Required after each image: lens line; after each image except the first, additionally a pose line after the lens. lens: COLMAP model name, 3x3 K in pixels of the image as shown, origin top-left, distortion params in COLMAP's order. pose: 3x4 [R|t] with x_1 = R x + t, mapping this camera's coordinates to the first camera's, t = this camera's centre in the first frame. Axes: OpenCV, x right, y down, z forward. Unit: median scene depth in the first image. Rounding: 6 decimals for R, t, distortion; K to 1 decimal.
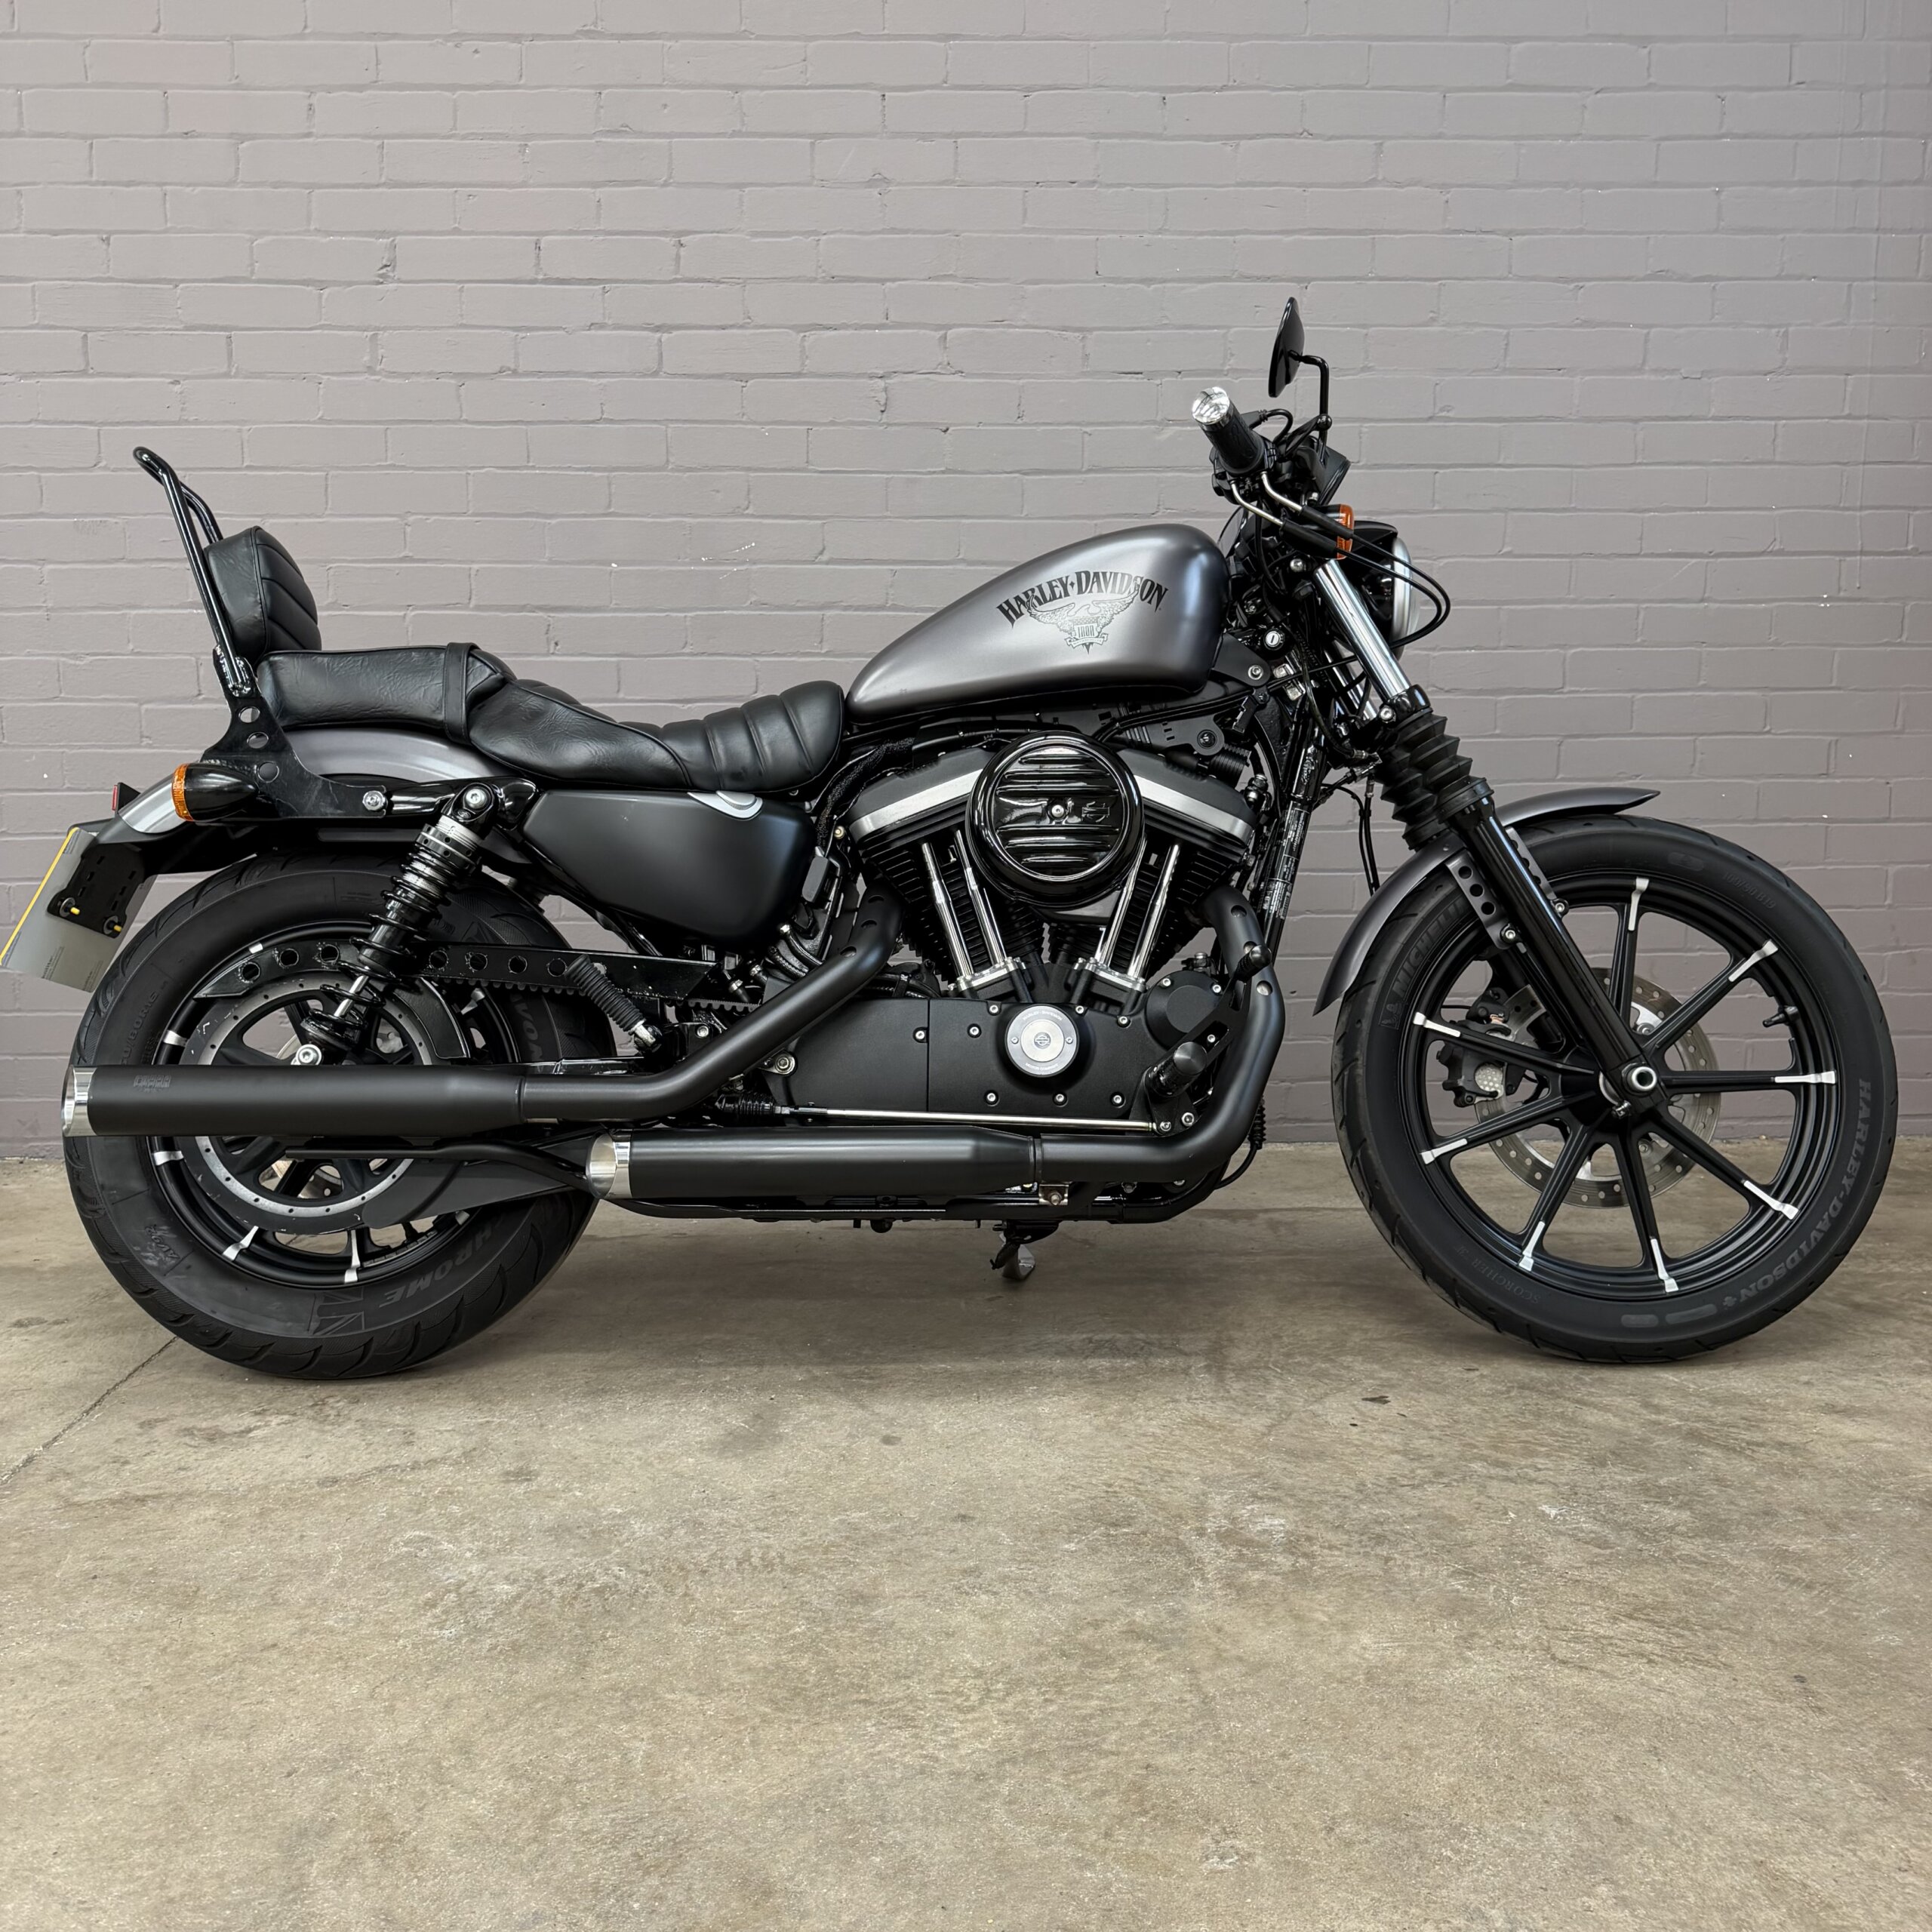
lens RADIAL K [[1861.1, 0, 984.9], [0, 1861.1, 977.7], [0, 0, 1]] dist [0.005080, 0.000000]
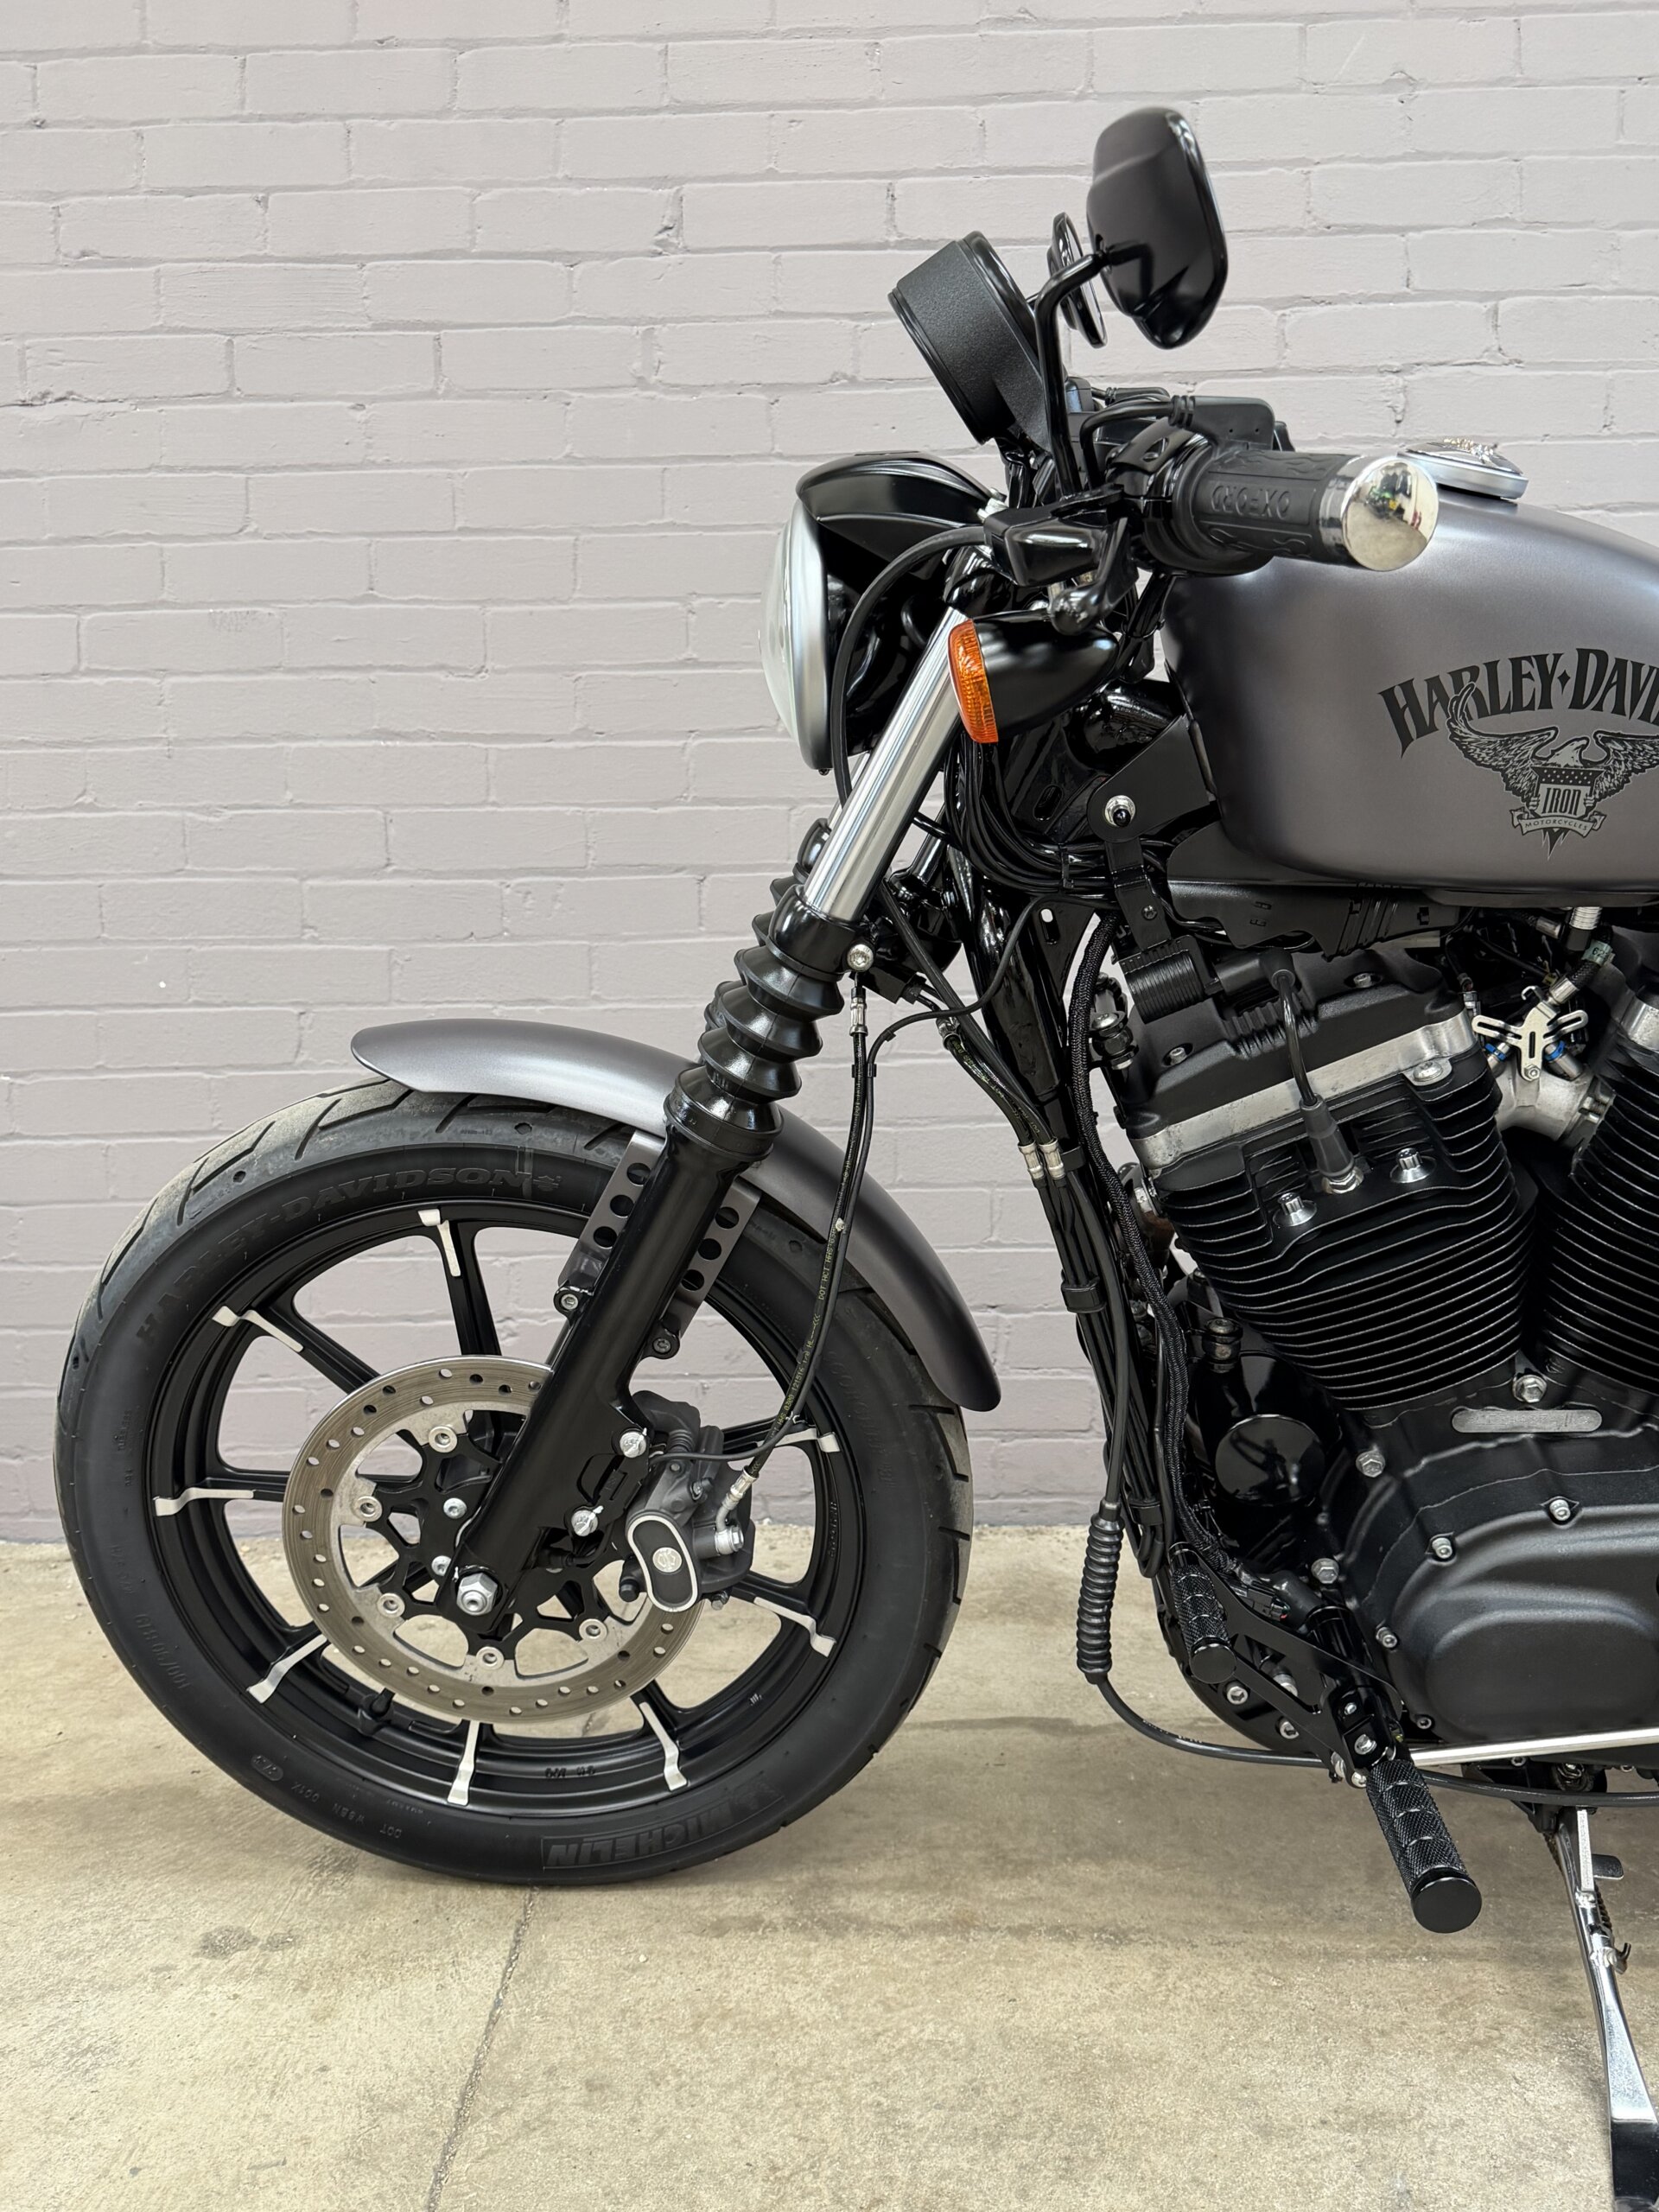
lens RADIAL K [[1859.9, 0, 826.2], [0, 1859.9, 1116.6], [0, 0, 1]] dist [0.046061, -0.074886]
pose [[0.998909, -0.008081, -0.045999, -0.252518], [0.006450, 0.999349, -0.035489, -0.037319], [0.046256, 0.035154, 0.998311, 0.359650]]
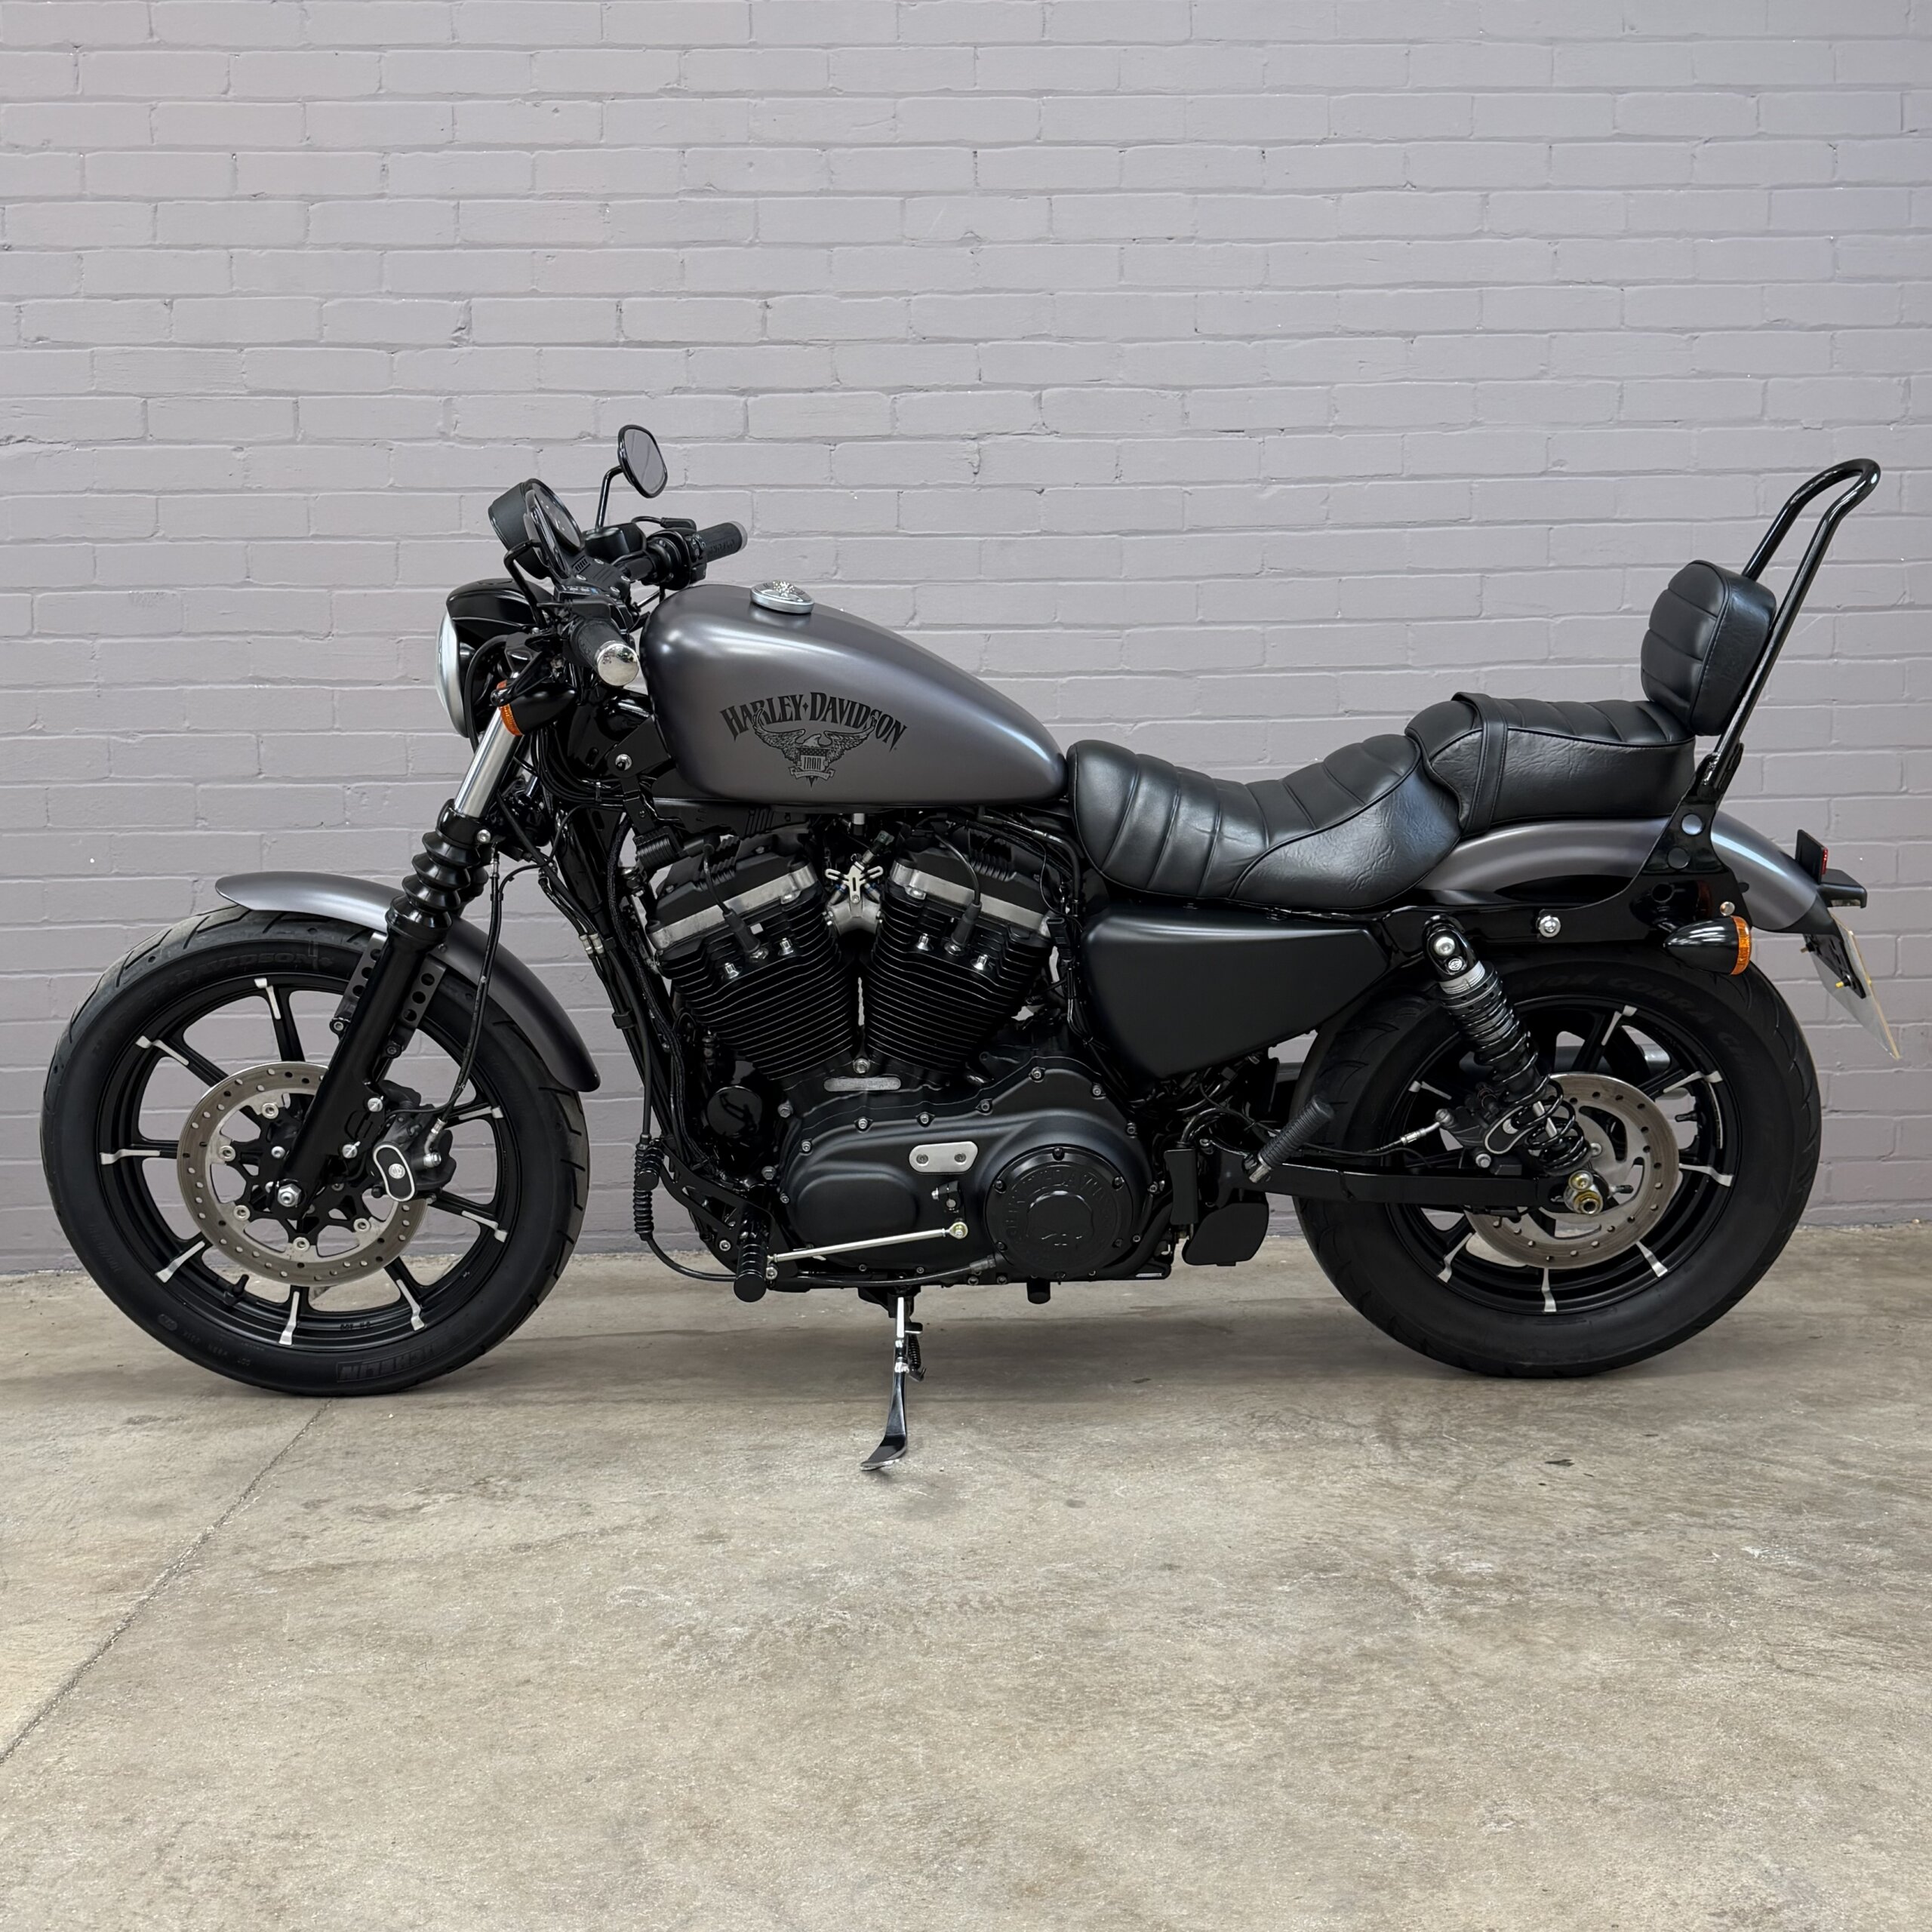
lens RADIAL K [[2178.4, 0, 980.1], [0, 2178.4, 976.0], [0, 0, 1]] dist [0.043083, 0.000000]
pose [[0.999796, -0.013614, 0.014945, -0.080044], [0.014515, 0.997975, -0.061927, 0.027968], [-0.014071, 0.062131, 0.997969, -0.122521]]
